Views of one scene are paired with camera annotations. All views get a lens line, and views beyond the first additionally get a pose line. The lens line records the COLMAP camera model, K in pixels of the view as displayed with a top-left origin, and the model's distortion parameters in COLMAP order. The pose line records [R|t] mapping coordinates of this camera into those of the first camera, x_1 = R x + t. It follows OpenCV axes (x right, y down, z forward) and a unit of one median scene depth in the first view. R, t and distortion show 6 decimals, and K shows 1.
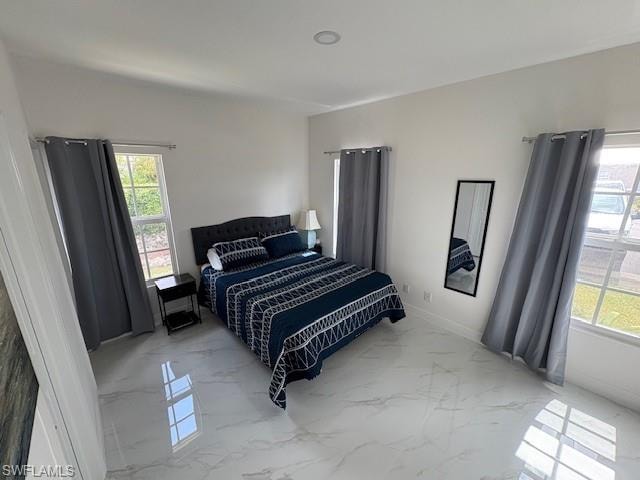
lens RADIAL K [[254.2, 0, 322.7], [0, 254.2, 241.1], [0, 0, 1]] dist [-0.003435, -0.001094]
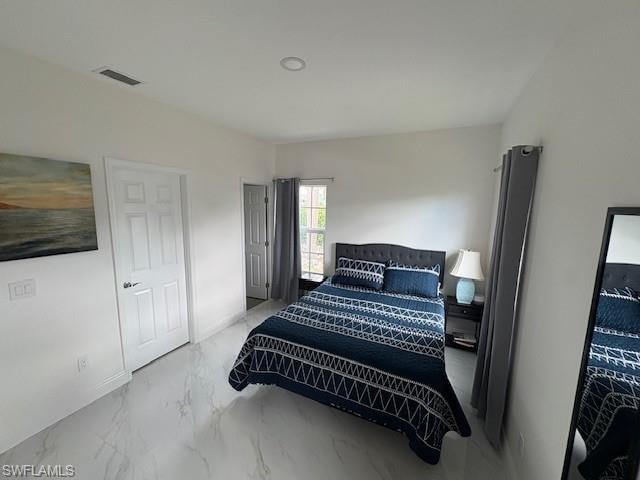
lens RADIAL K [[254.2, 0, 322.1], [0, 254.2, 238.8], [0, 0, 1]] dist [-0.003435, -0.001094]
pose [[0.350455, 0.134597, -0.926858, 0.598190], [-0.259557, 0.964816, 0.041968, -0.099768], [0.899895, 0.225864, 0.373060, 0.464704]]
